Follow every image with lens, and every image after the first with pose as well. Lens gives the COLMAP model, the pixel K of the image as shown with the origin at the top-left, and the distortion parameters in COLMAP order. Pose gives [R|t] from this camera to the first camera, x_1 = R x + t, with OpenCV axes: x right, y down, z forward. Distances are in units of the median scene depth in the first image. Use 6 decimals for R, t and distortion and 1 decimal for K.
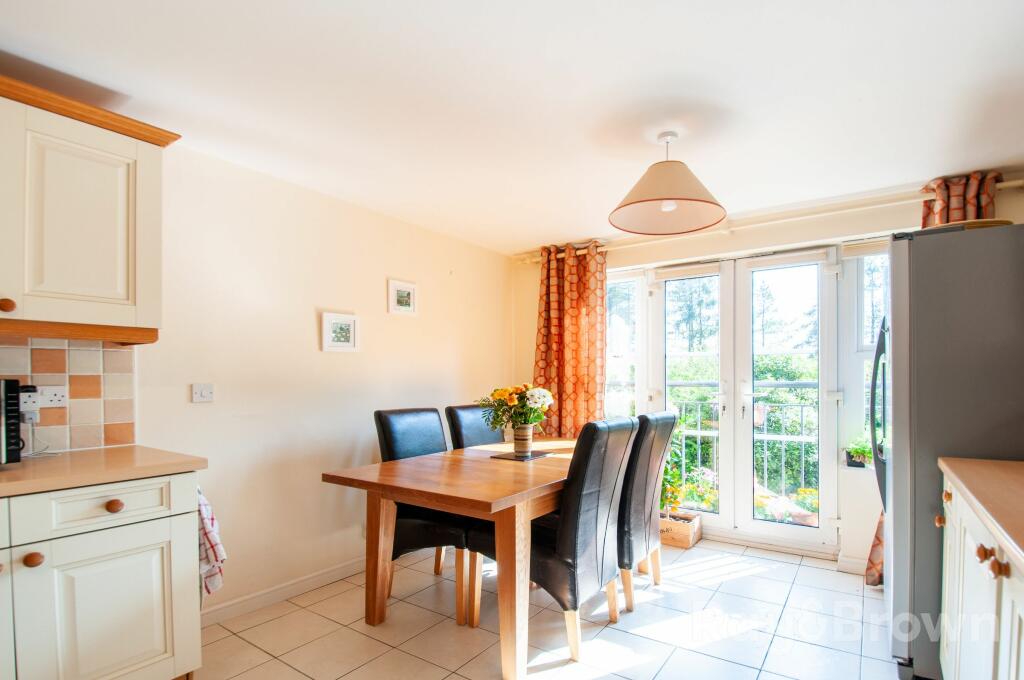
lens RADIAL K [[507.4, 0, 512.4], [0, 507.4, 382.5], [0, 0, 1]] dist [-0.032536, -0.001020]
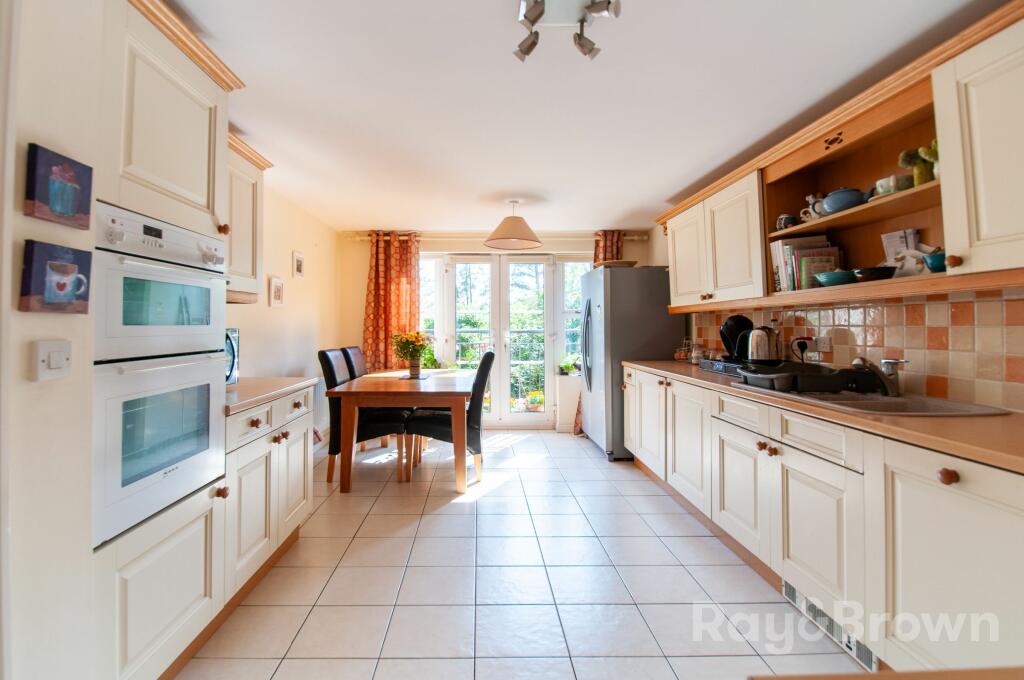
lens RADIAL K [[502.9, 0, 485.9], [0, 502.9, 328.2], [0, 0, 1]] dist [0.001099, 0.000060]
pose [[0.812407, 0.000369, 0.583090, -0.504387], [0.000746, 0.999998, -0.001672, -0.003688], [-0.583090, 0.001793, 0.812406, -0.280828]]
